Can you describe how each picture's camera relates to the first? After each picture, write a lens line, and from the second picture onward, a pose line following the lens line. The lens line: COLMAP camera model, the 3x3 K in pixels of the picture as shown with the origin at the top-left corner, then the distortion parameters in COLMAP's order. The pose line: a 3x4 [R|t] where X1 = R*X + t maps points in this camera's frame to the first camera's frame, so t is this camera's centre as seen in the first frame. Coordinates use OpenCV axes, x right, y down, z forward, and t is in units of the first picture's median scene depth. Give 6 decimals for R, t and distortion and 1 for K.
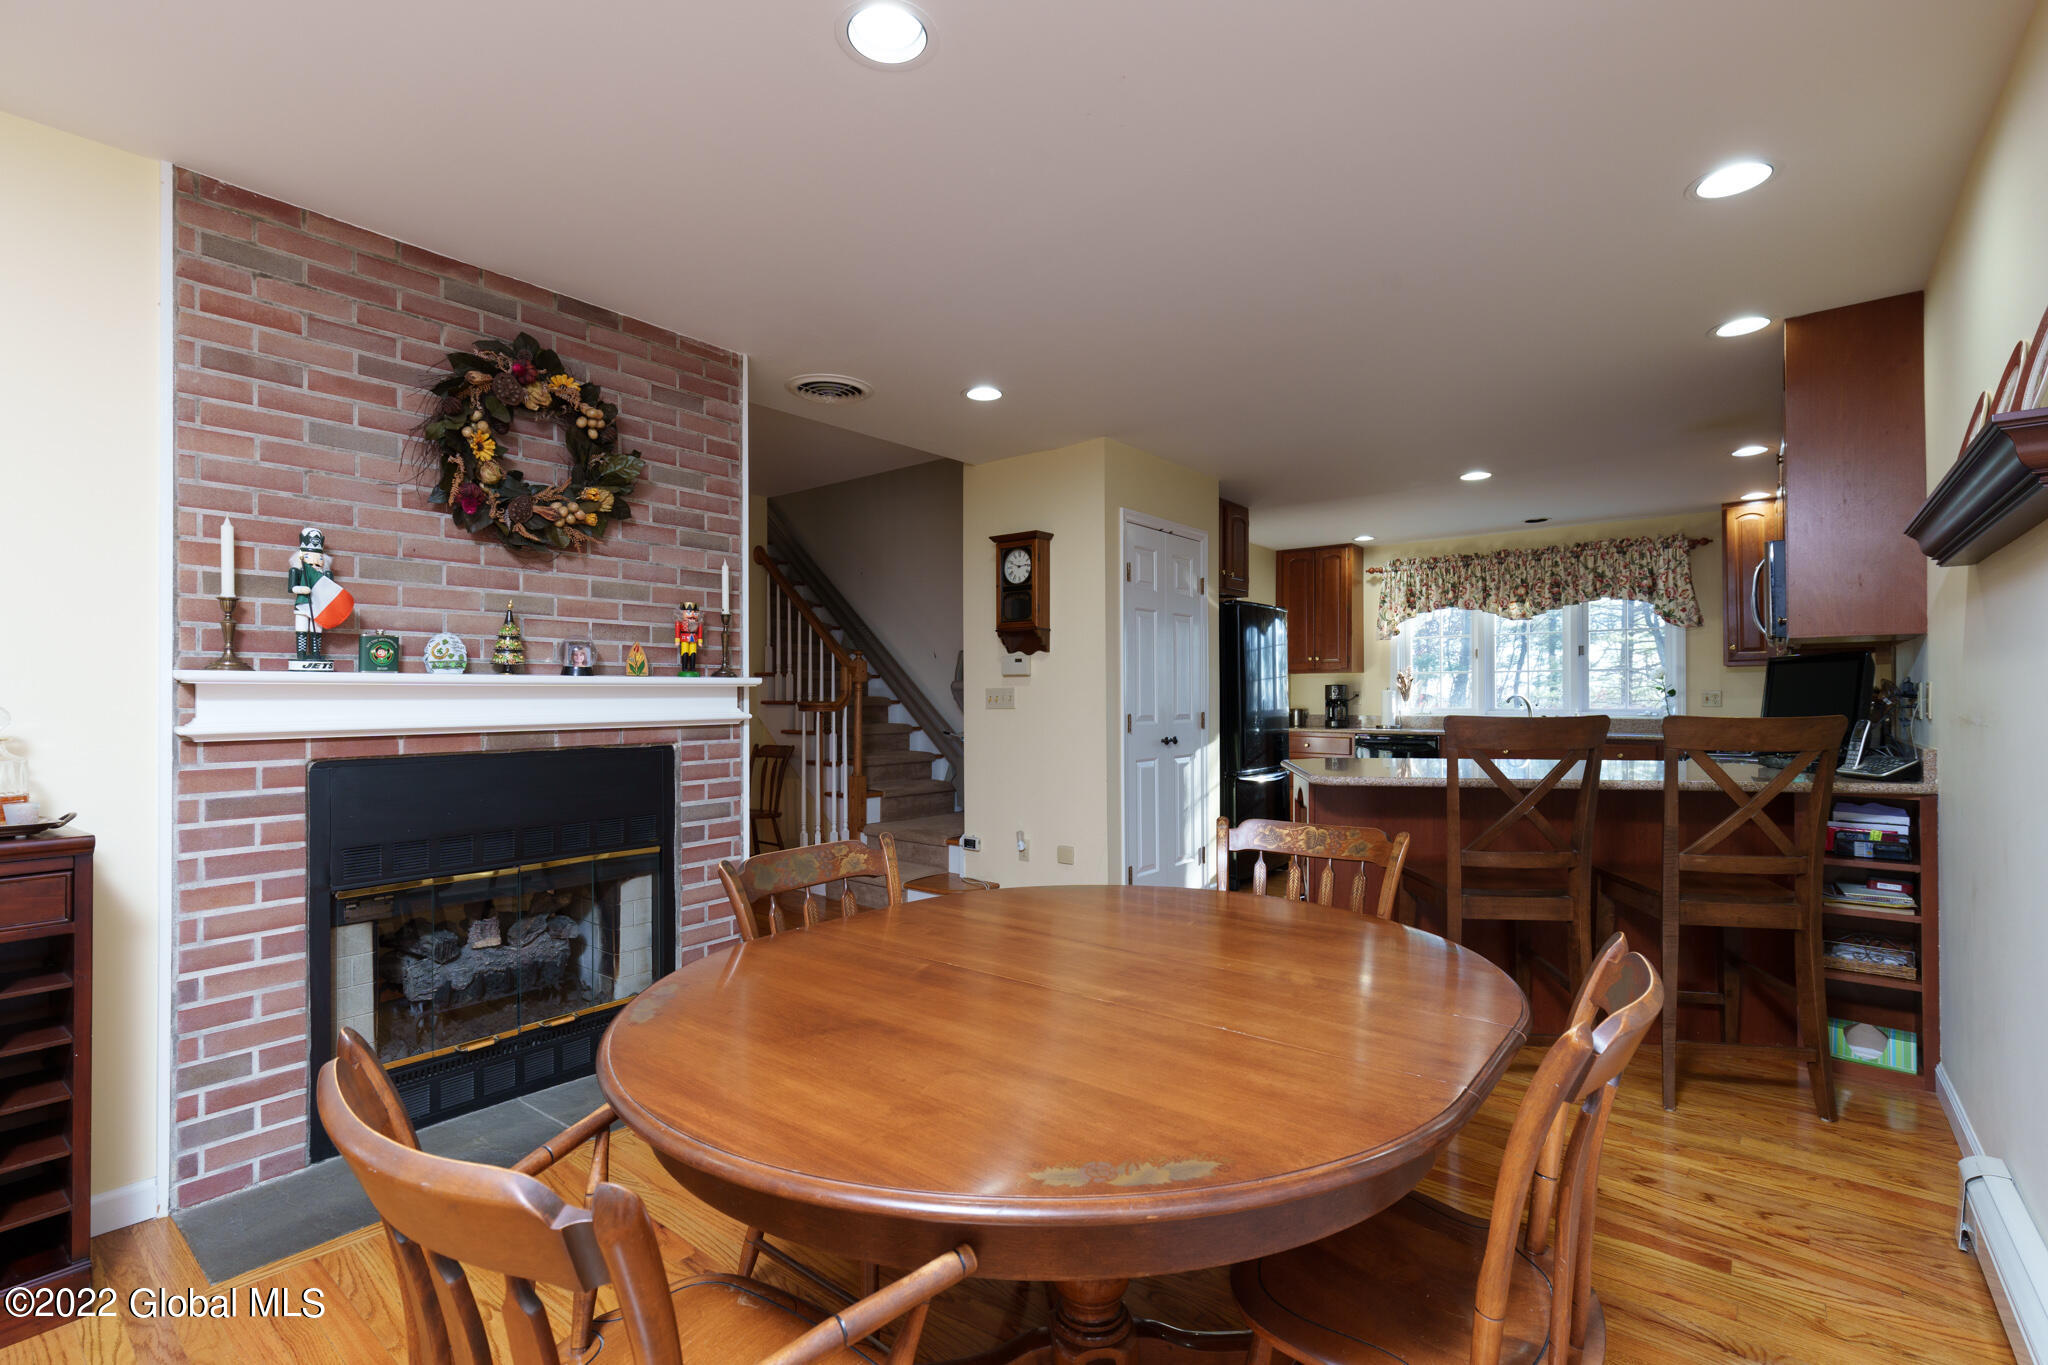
lens RADIAL K [[911.7, 0, 1030.1], [0, 911.7, 692.4], [0, 0, 1]] dist [0.002363, -0.000036]
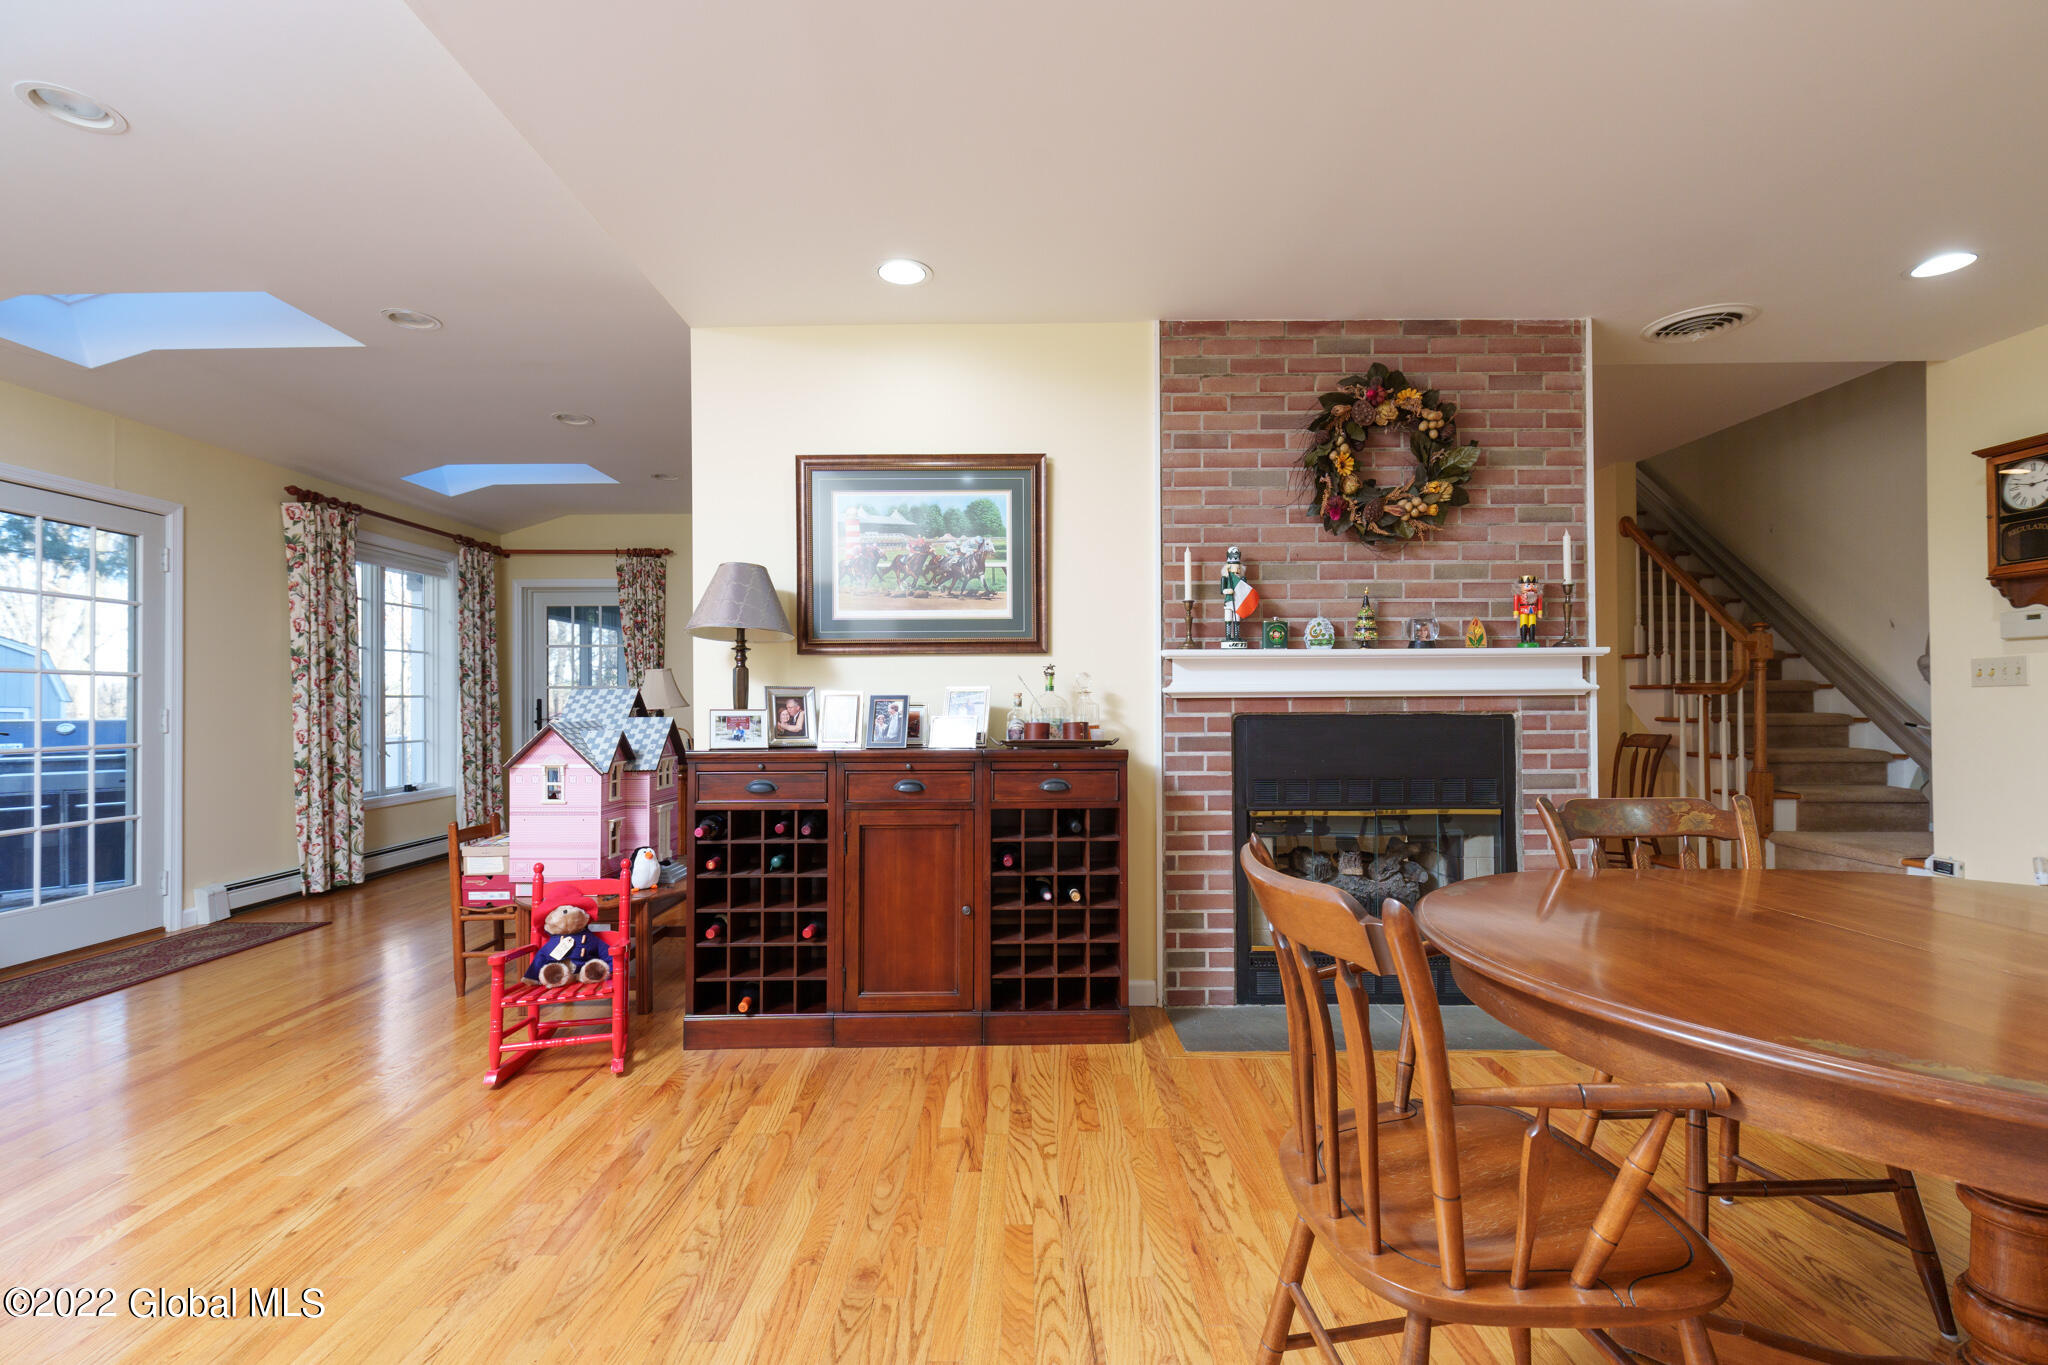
lens RADIAL K [[911.7, 0, 1030.1], [0, 911.7, 692.4], [0, 0, 1]] dist [0.002363, -0.000036]
pose [[0.629455, -0.010067, -0.776972, 0.078341], [0.005862, 0.999949, -0.008207, 0.041453], [0.777015, 0.000611, 0.629482, -0.094942]]
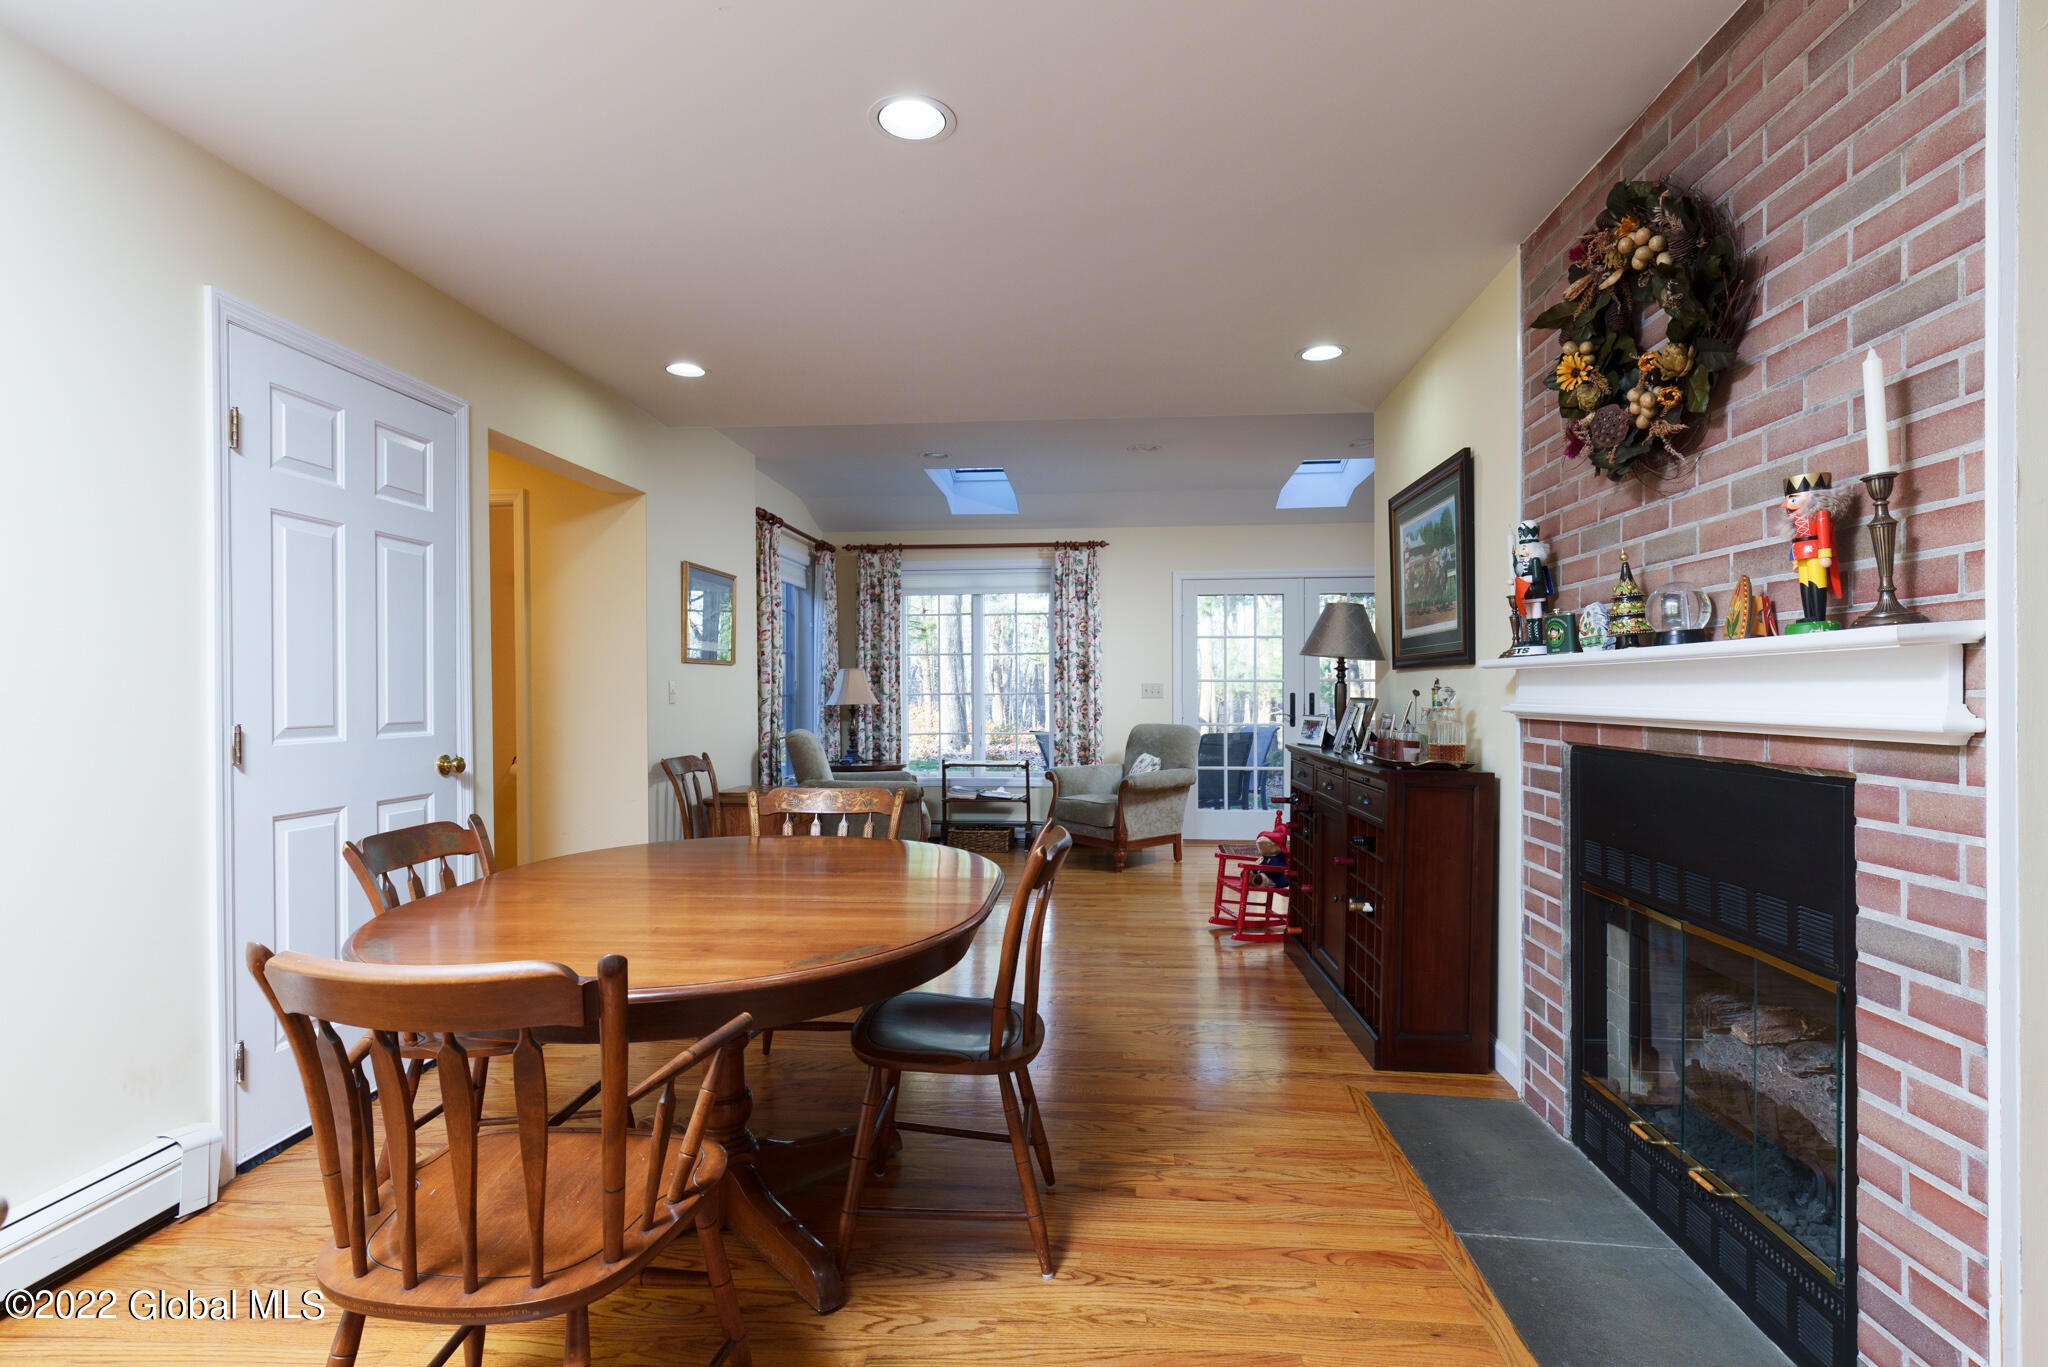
lens RADIAL K [[970.5, 0, 1020.8], [0, 970.5, 690.0], [0, 0, 1]] dist [0.000445, 0.000249]
pose [[-0.828303, 0.003776, -0.560267, 0.261339], [0.005930, 0.999980, -0.002028, 0.011581], [0.560249, -0.005002, -0.828309, 1.273901]]
